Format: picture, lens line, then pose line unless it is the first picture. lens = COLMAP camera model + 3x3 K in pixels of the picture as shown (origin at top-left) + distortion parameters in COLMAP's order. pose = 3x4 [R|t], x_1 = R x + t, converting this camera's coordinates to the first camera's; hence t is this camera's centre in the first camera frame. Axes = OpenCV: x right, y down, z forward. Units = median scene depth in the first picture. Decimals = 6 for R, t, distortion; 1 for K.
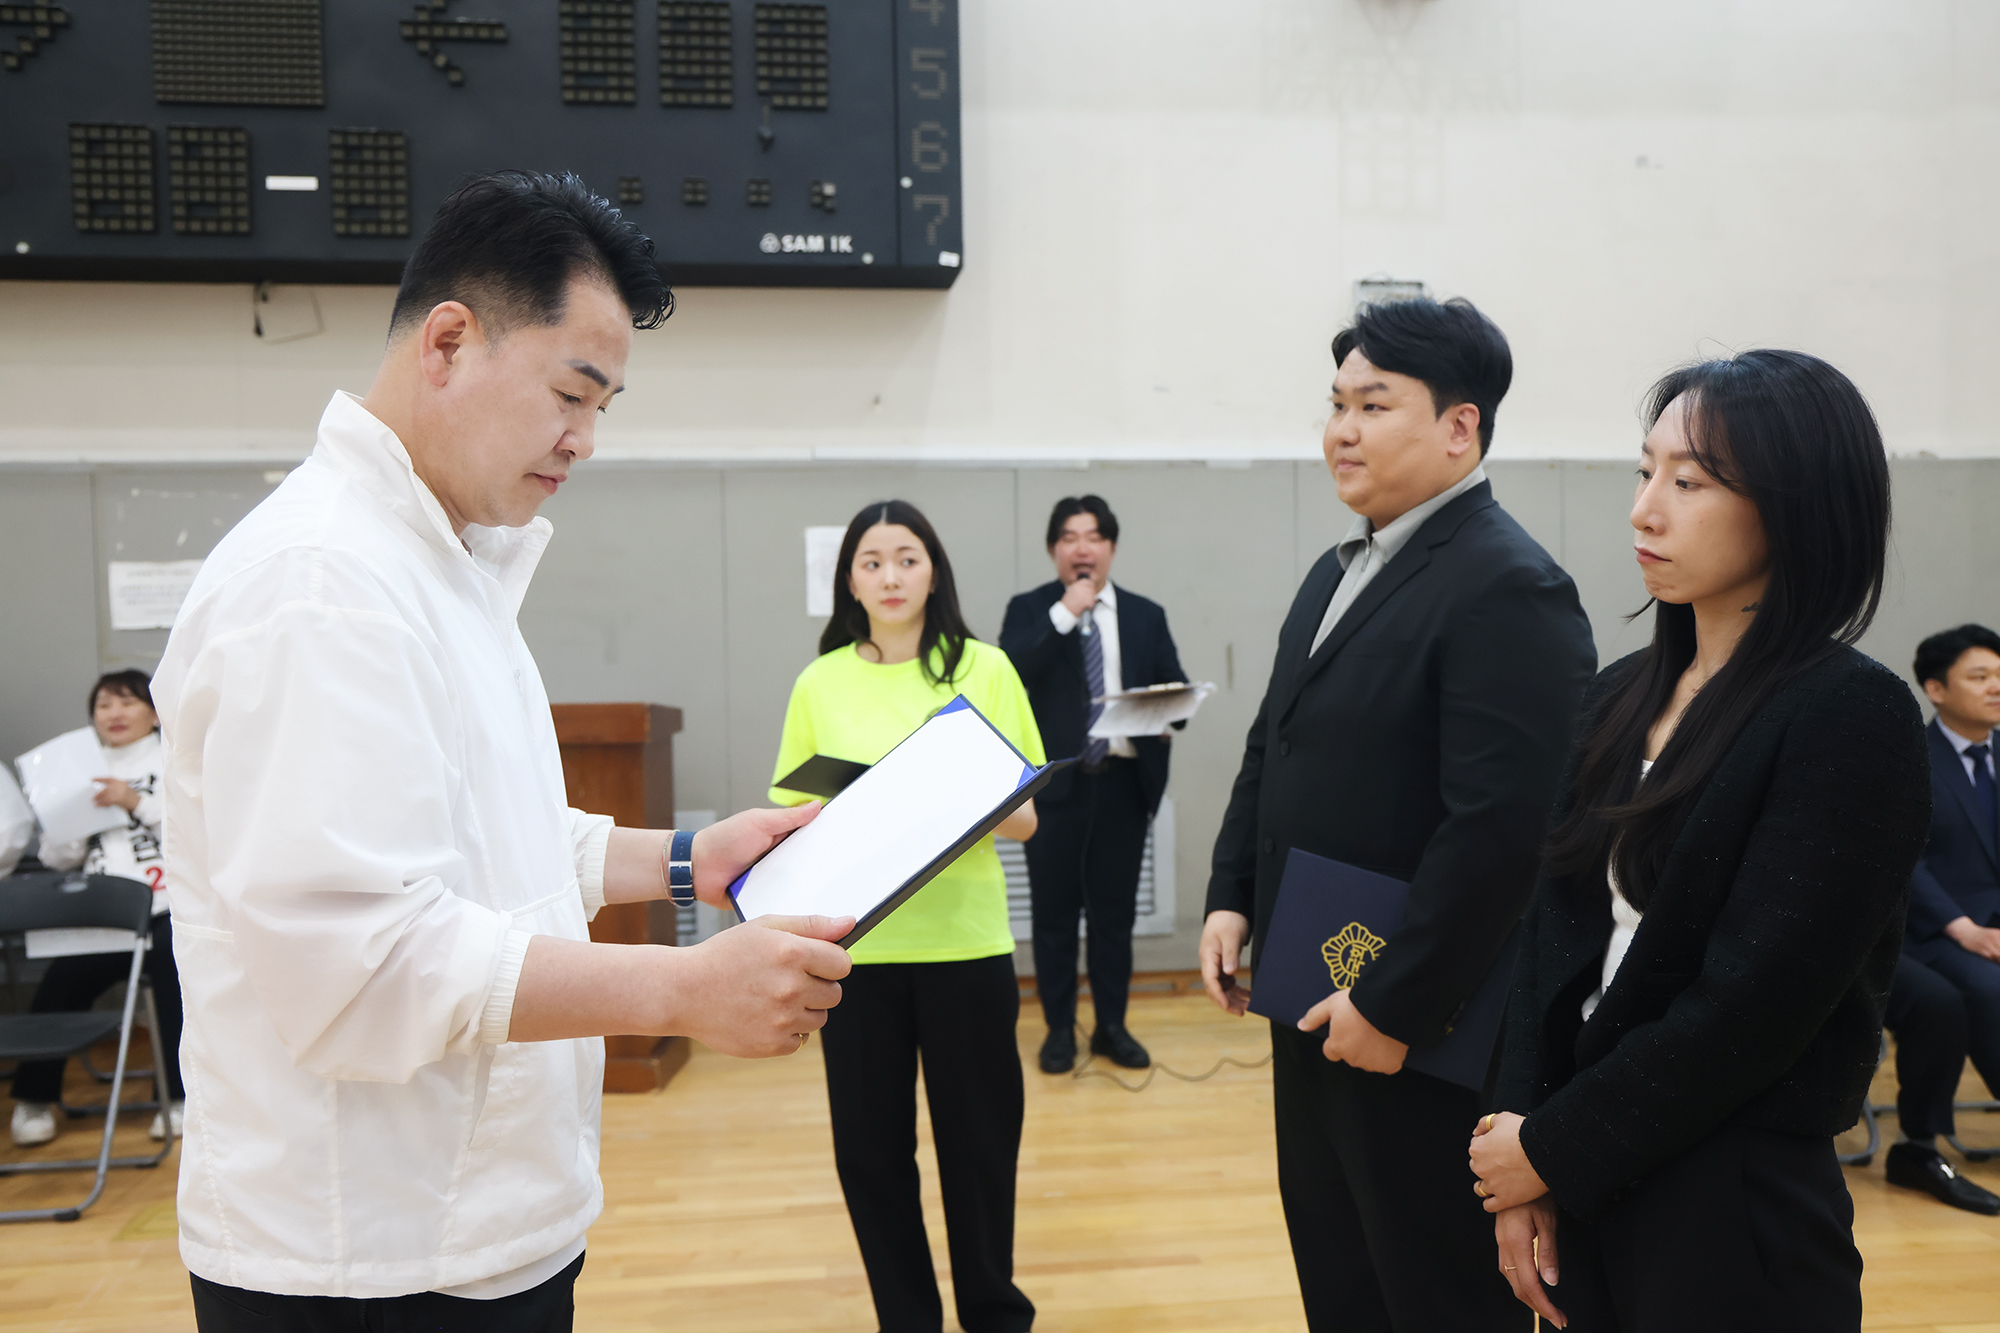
lens RADIAL K [[1653.9, 0, 997.9], [0, 1653.9, 665.7], [0, 0, 1]] dist [-0.021888, 0.053992]
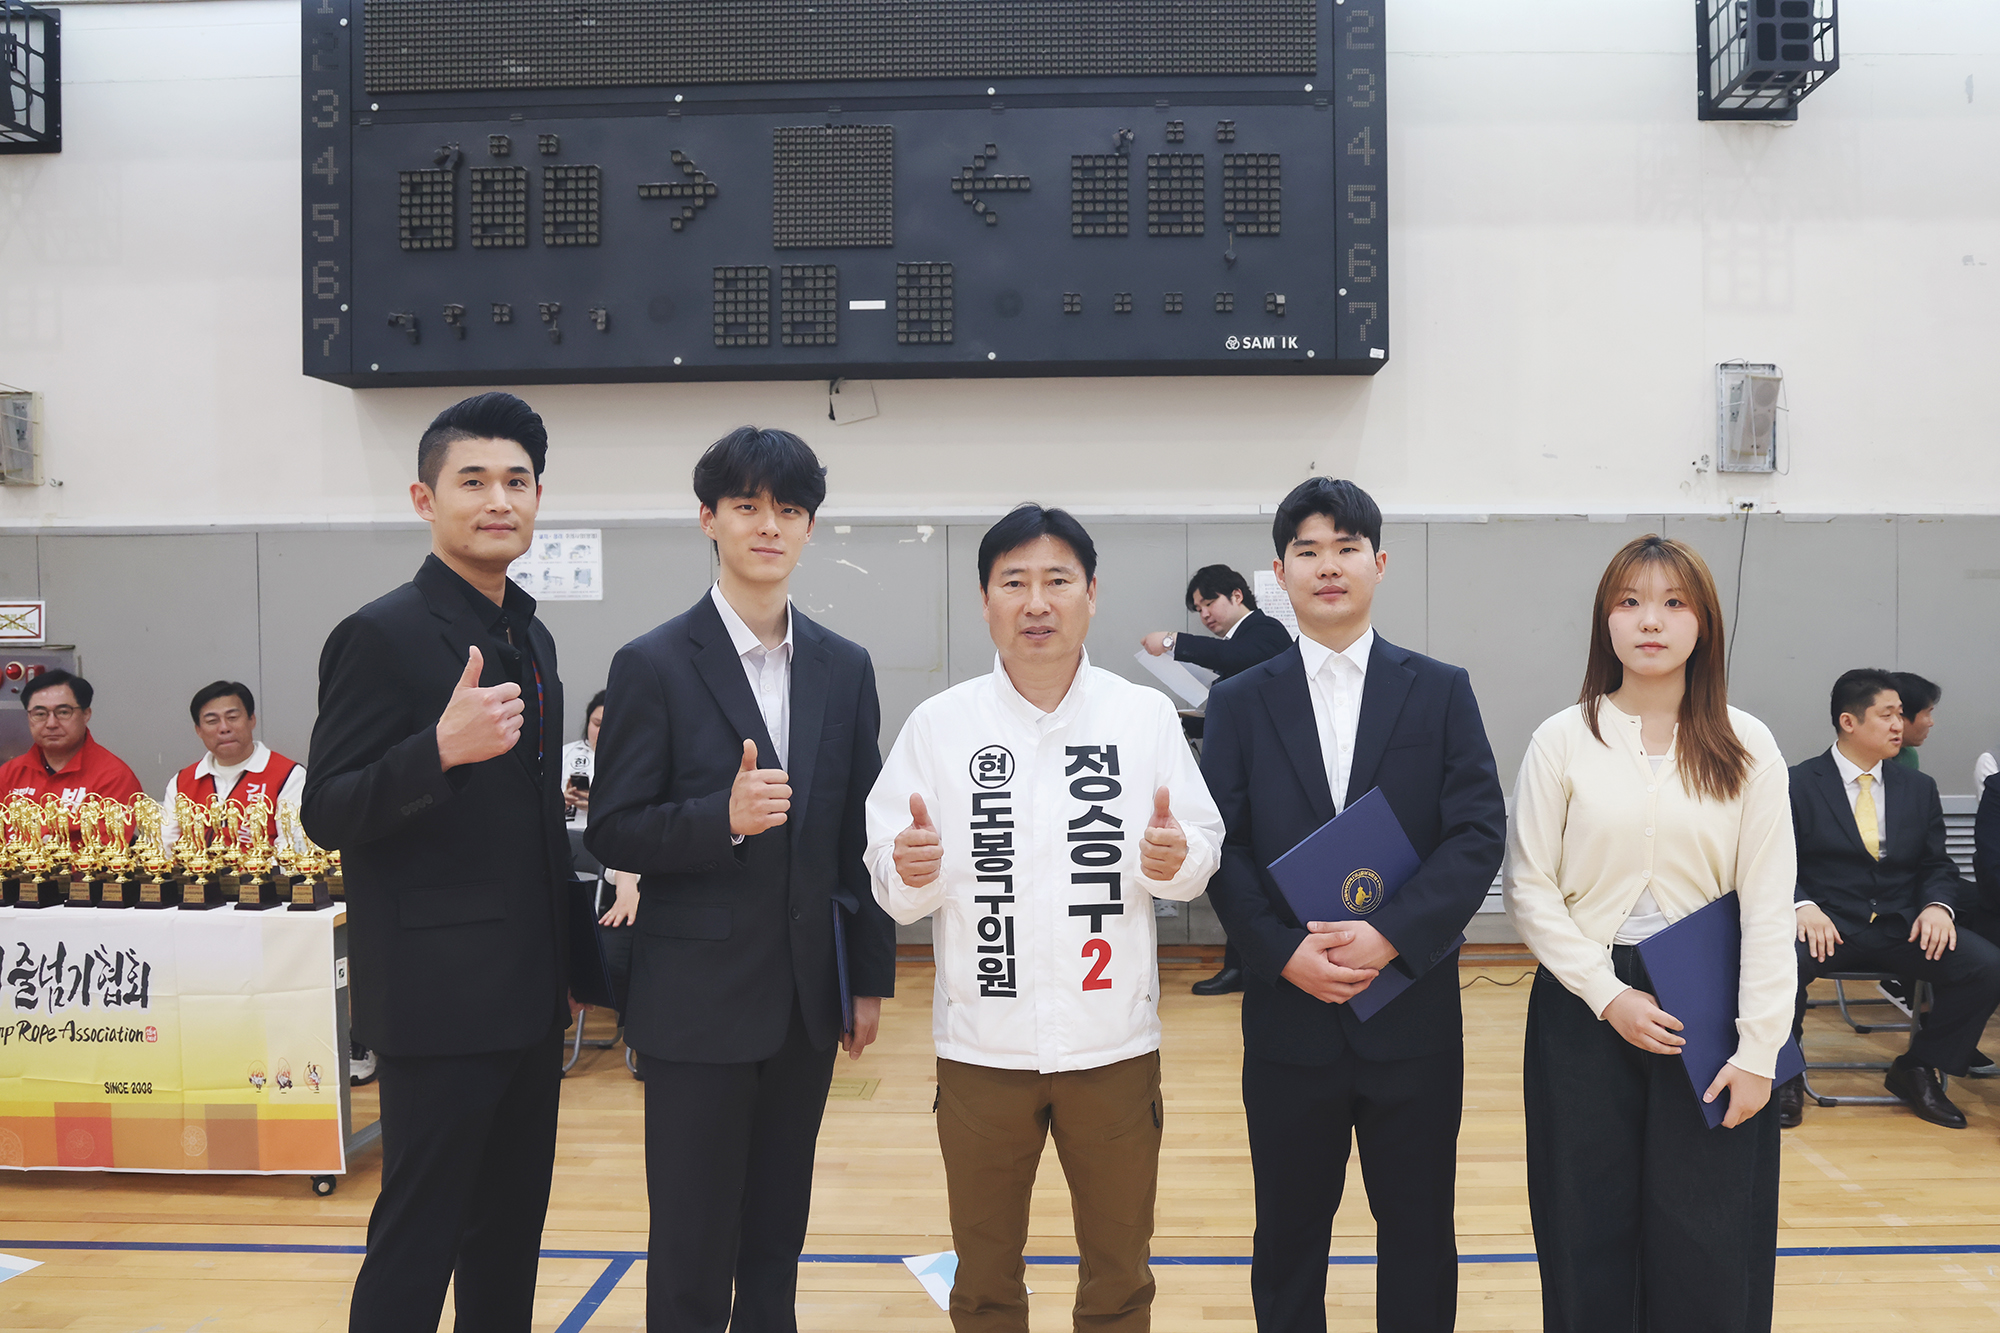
lens RADIAL K [[1529.9, 0, 1126.9], [0, 1529.9, 661.9], [0, 0, 1]] dist [-0.094225, 0.043687]
pose [[0.988464, 0.016197, -0.150586, -0.040804], [-0.017042, 0.999845, -0.004326, -0.009615], [0.150492, 0.006842, 0.988588, -0.146108]]
